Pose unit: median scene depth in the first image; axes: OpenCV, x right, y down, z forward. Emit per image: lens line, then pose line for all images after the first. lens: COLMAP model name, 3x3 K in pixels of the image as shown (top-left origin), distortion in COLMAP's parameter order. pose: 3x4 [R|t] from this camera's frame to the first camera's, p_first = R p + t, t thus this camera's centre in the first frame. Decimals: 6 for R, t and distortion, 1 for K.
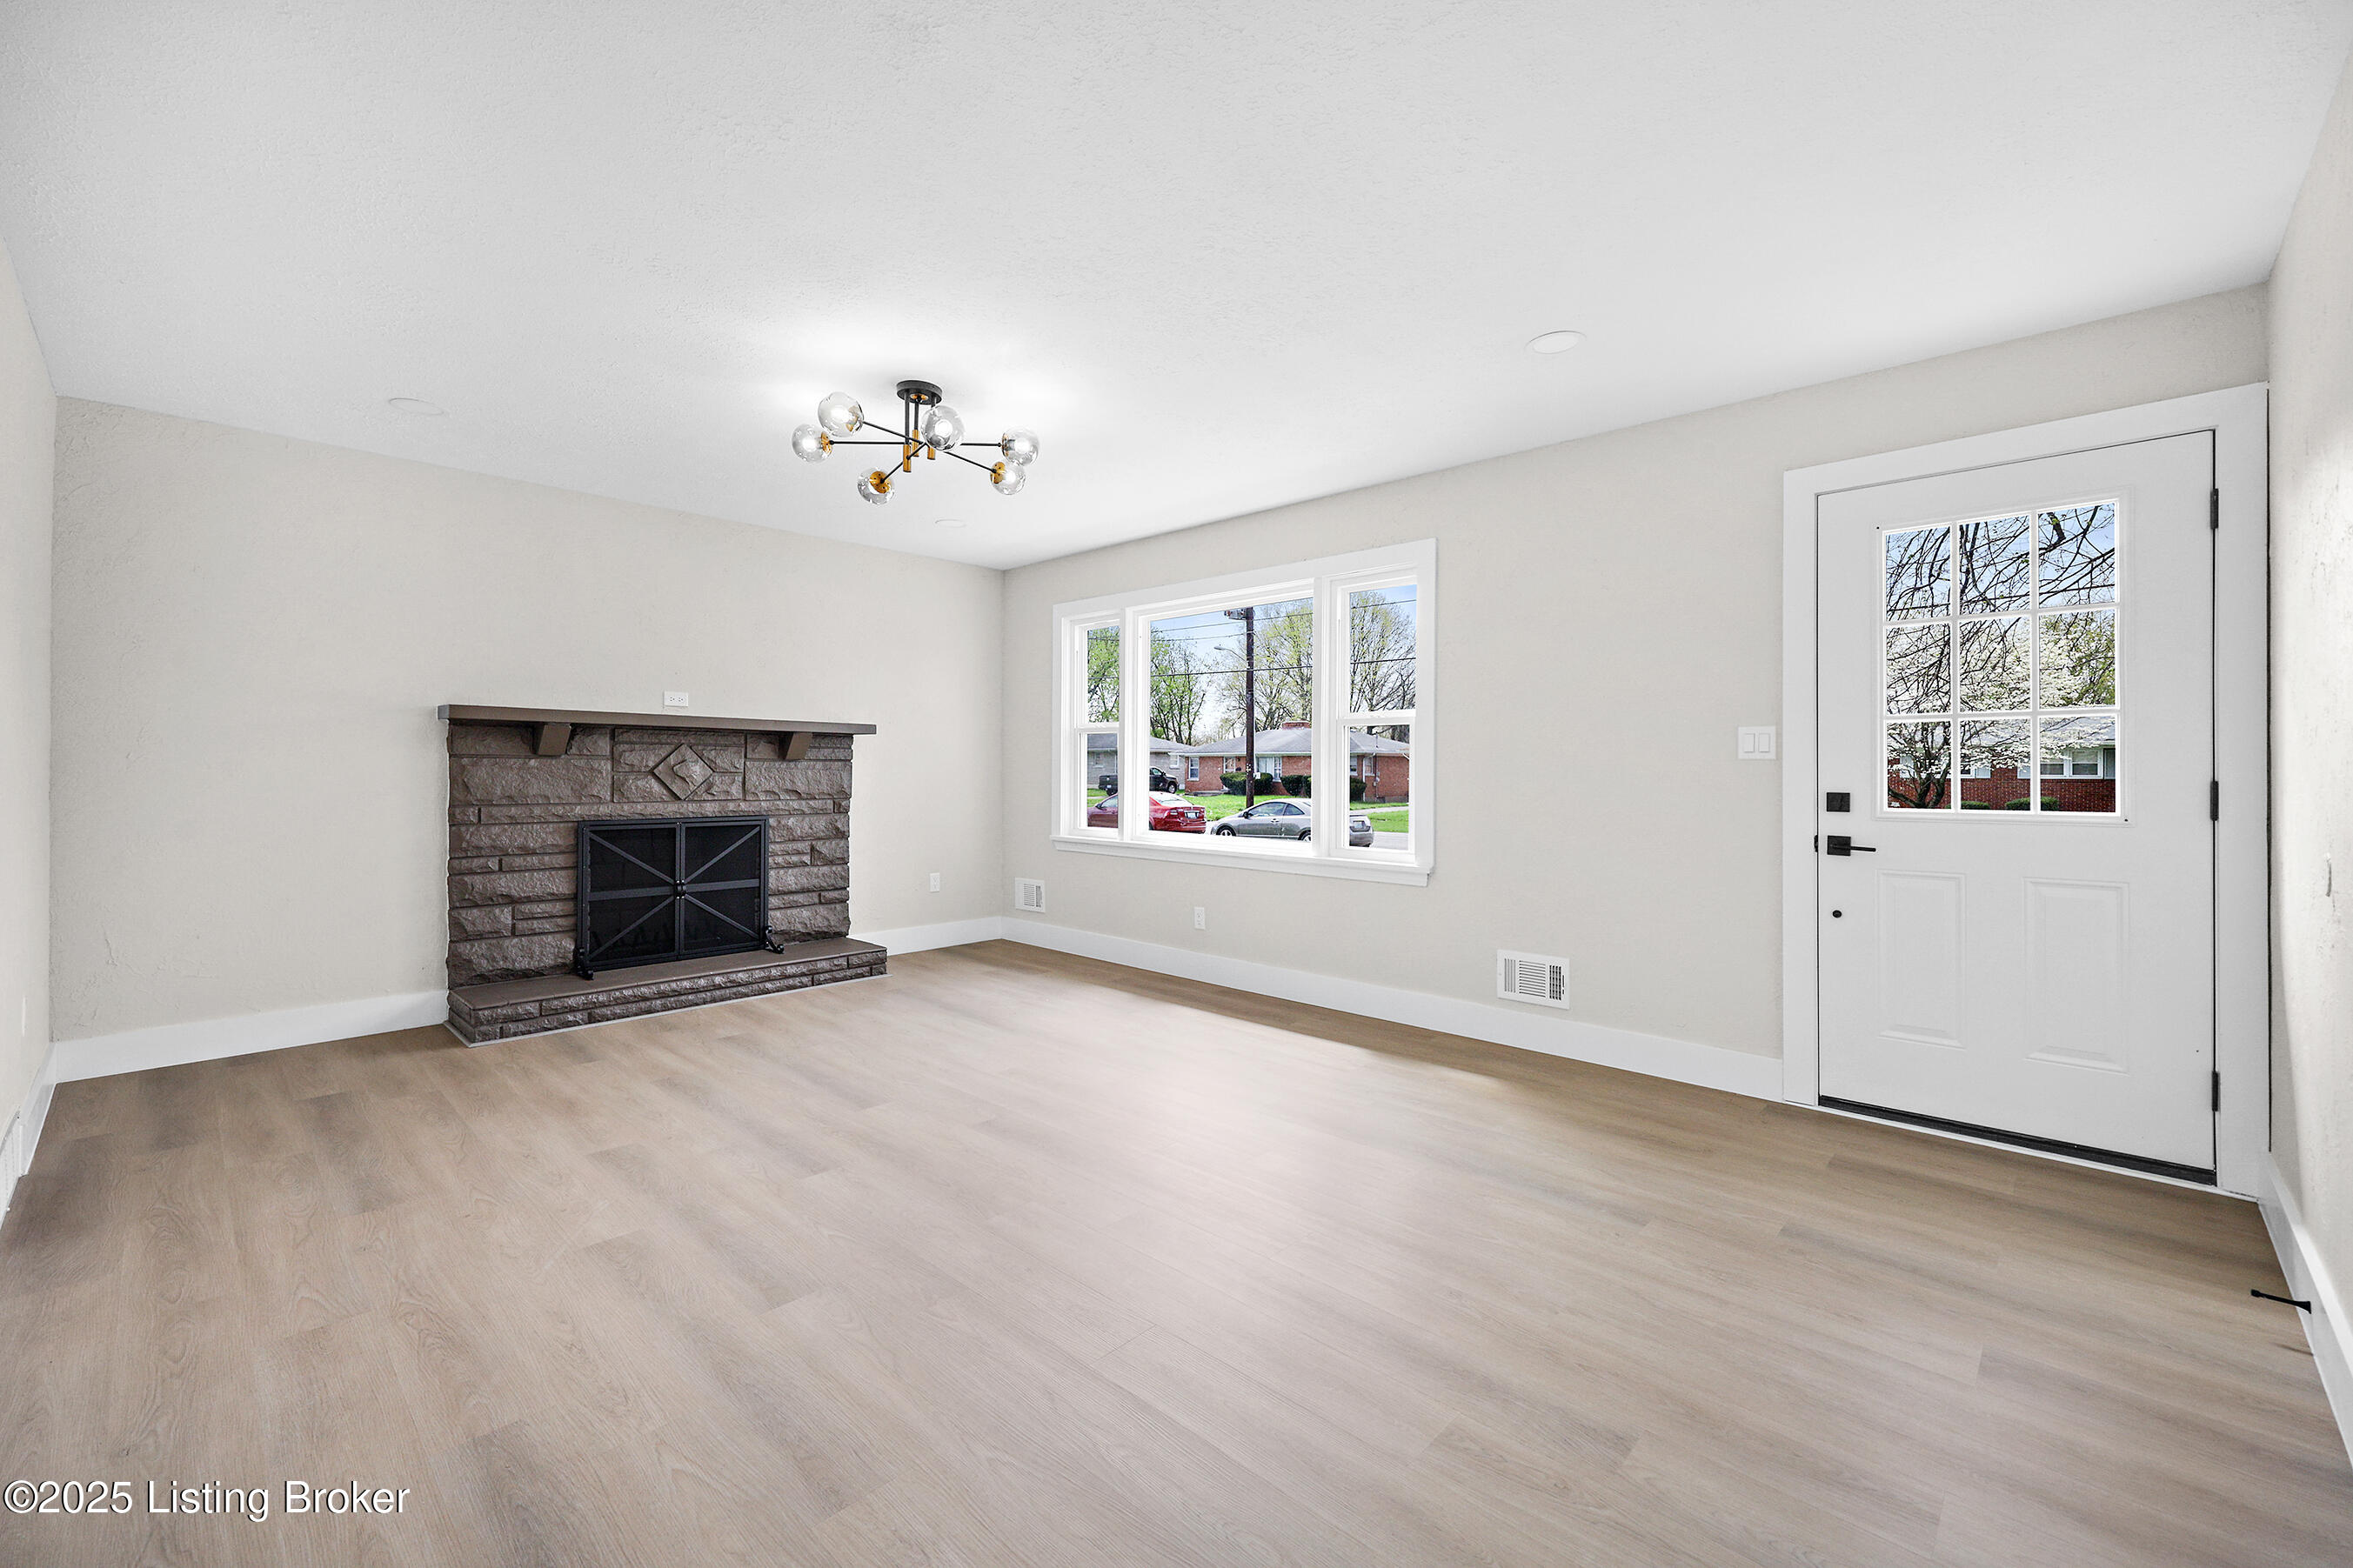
lens RADIAL K [[967.0, 0, 1188.1], [0, 967.0, 770.2], [0, 0, 1]] dist [-0.002304, -0.000269]
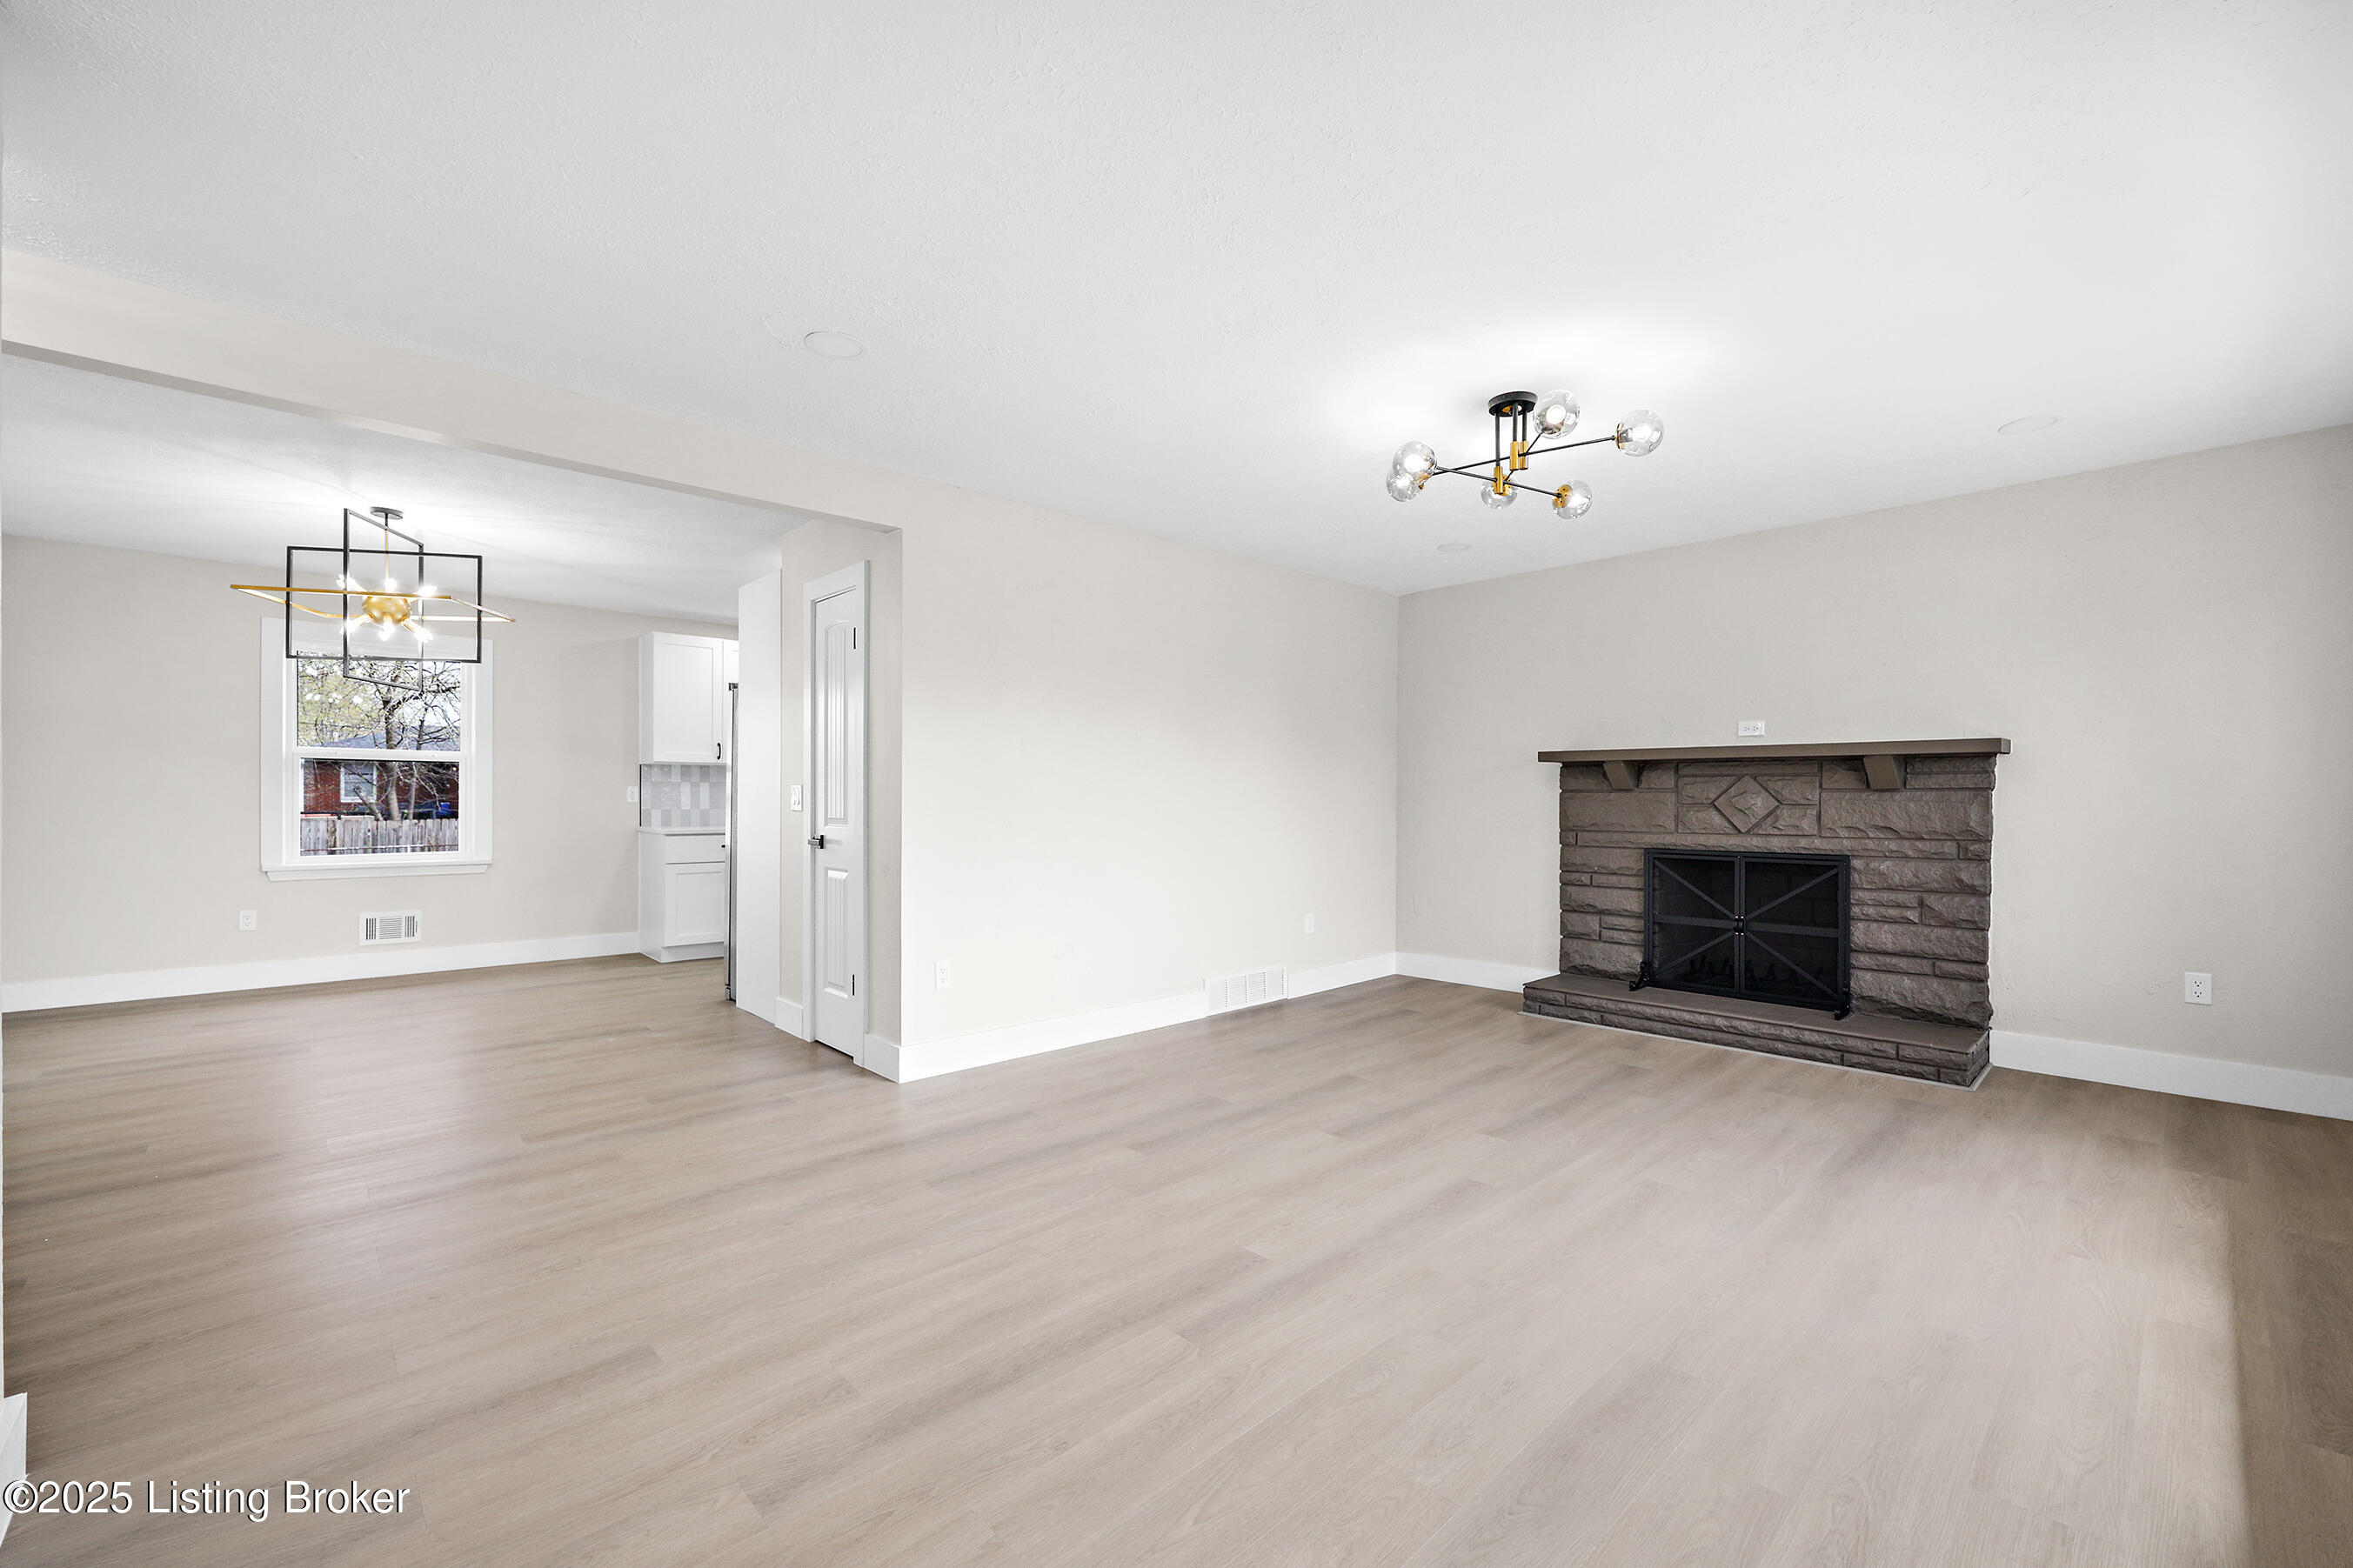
lens RADIAL K [[950.5, 0, 1173.6], [0, 950.5, 803.1], [0, 0, 1]] dist [-0.001532, -0.000205]
pose [[-0.063790, 0.000577, -0.997963, 0.480431], [-0.001261, 0.999999, 0.000659, 0.000808], [0.997963, 0.001300, -0.063789, 0.515398]]
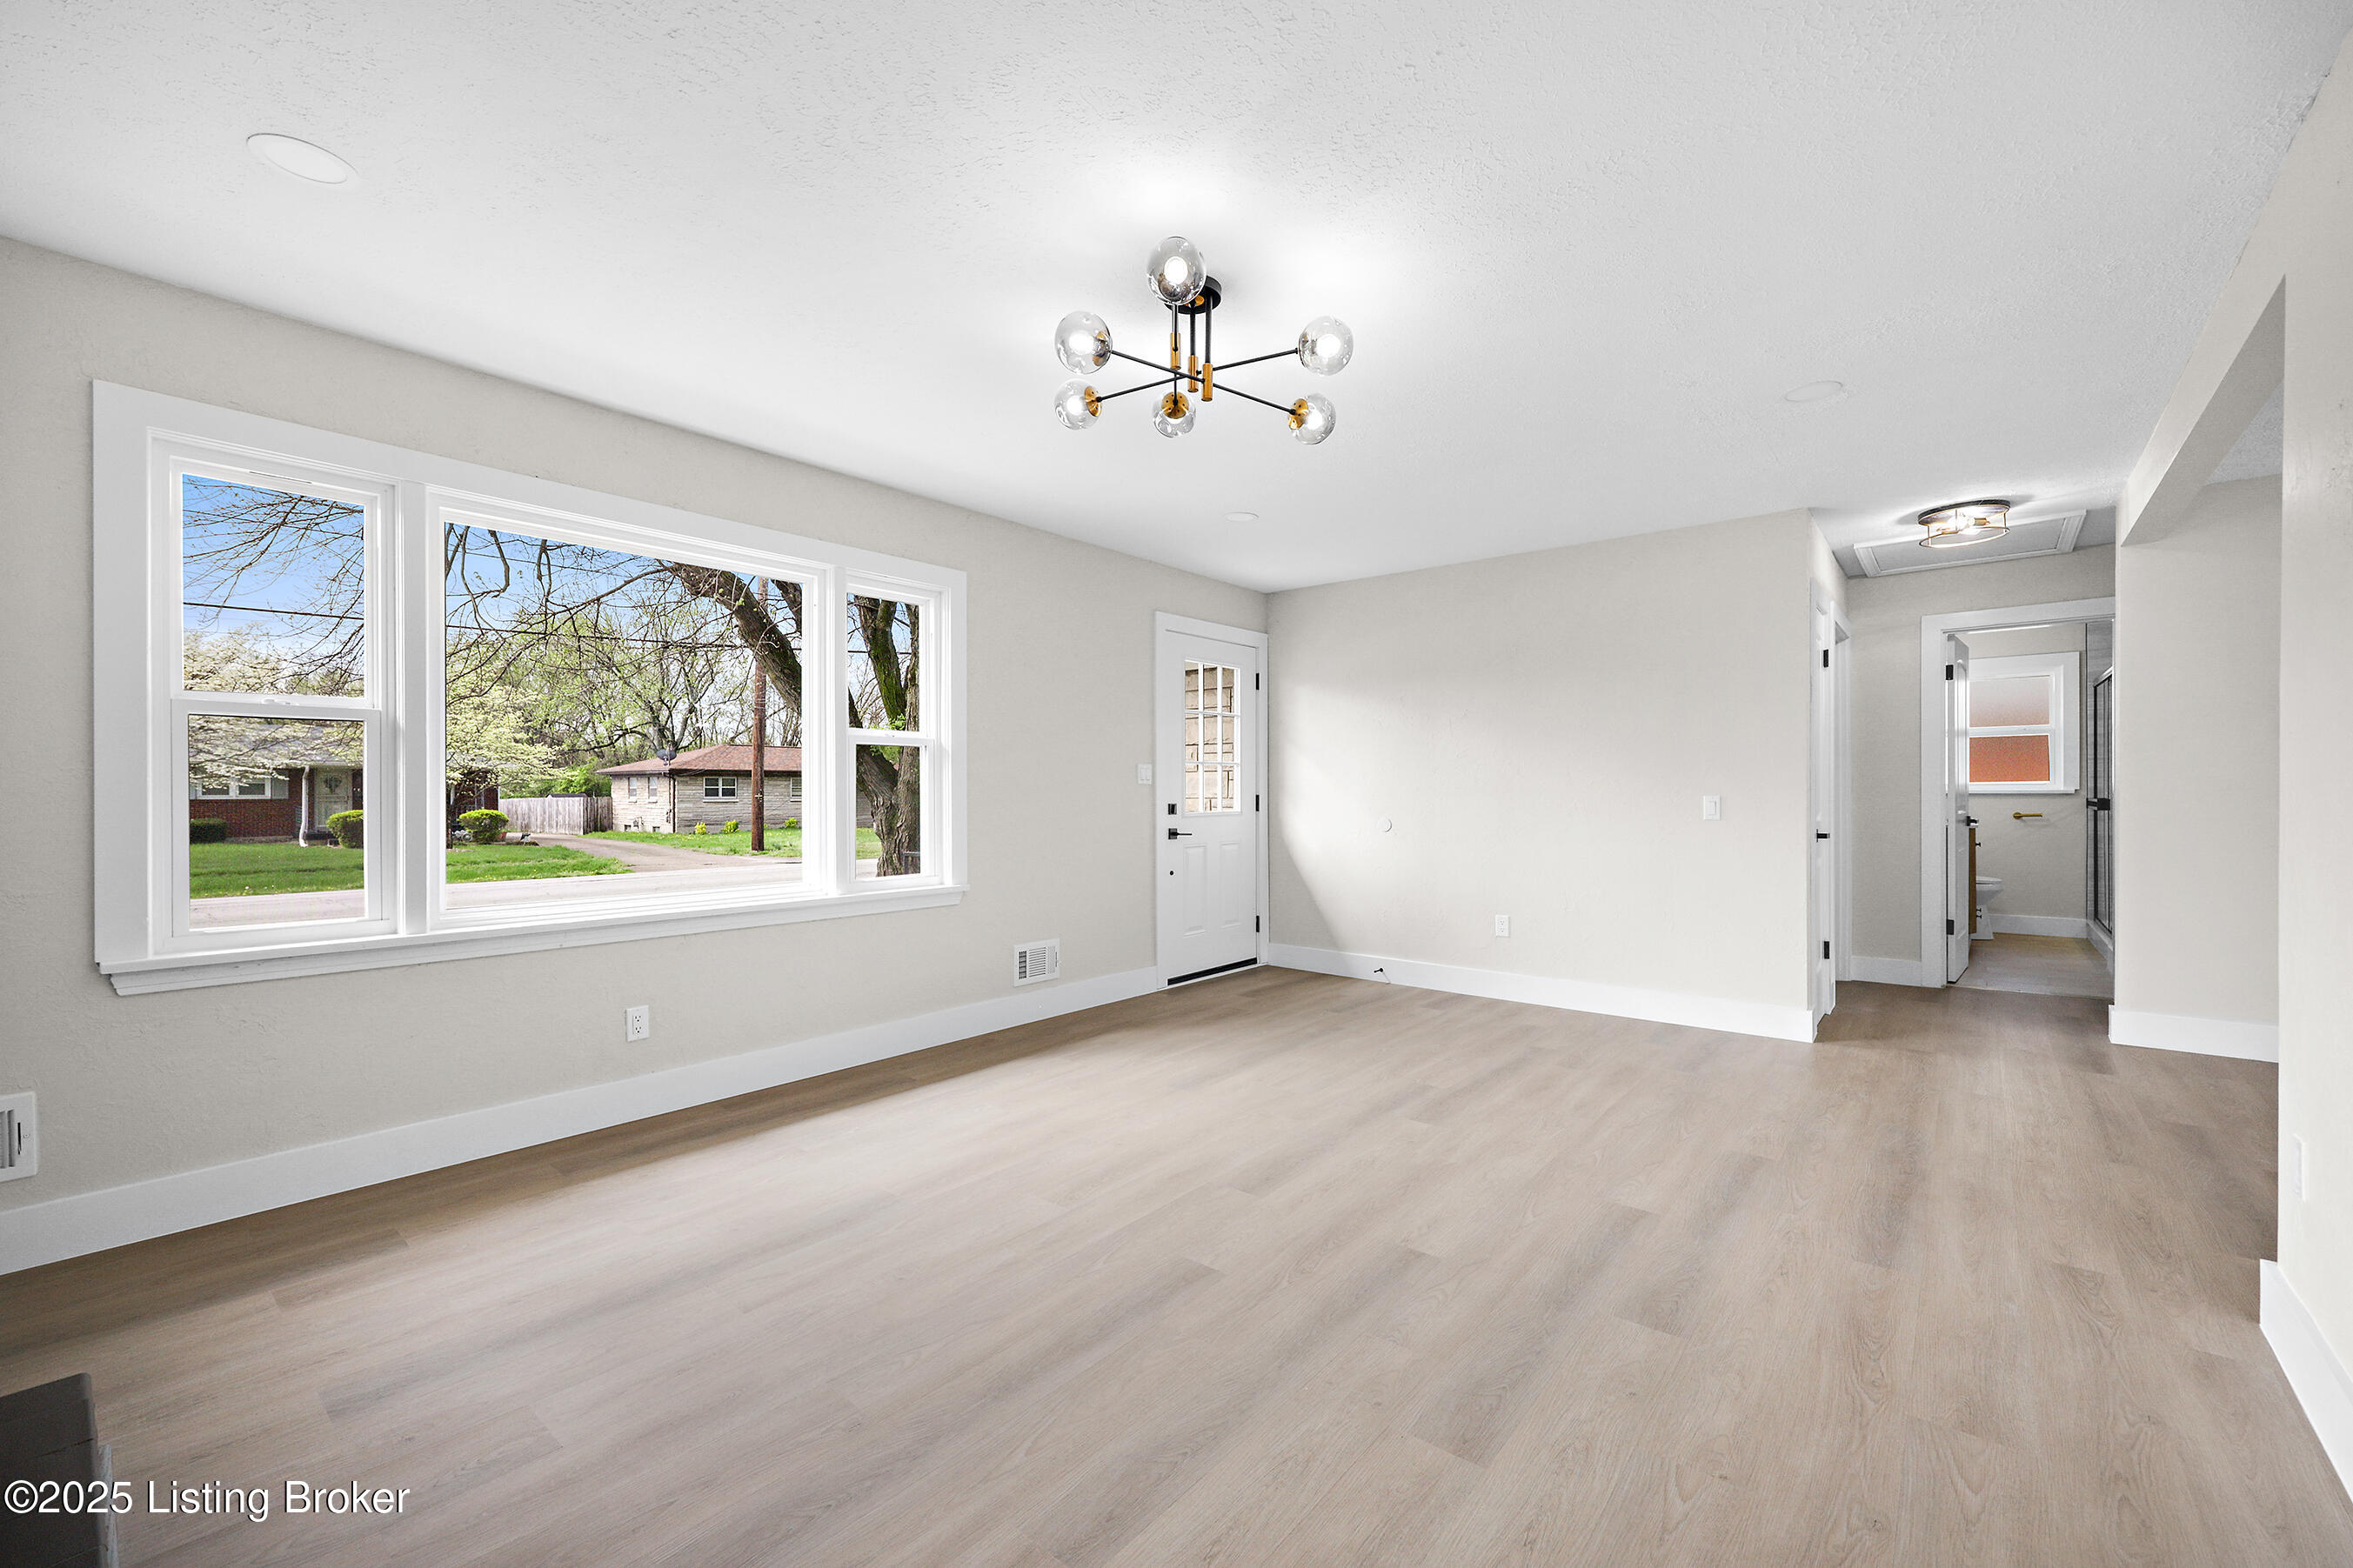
lens RADIAL K [[959.8, 0, 1187.1], [0, 959.8, 785.8], [0, 0, 1]] dist [0.000729, 0.000166]
pose [[-0.073153, 0.000662, 0.997320, -0.730680], [0.003880, 0.999992, -0.000379, -0.005945], [-0.997313, 0.003842, -0.073155, 0.750328]]
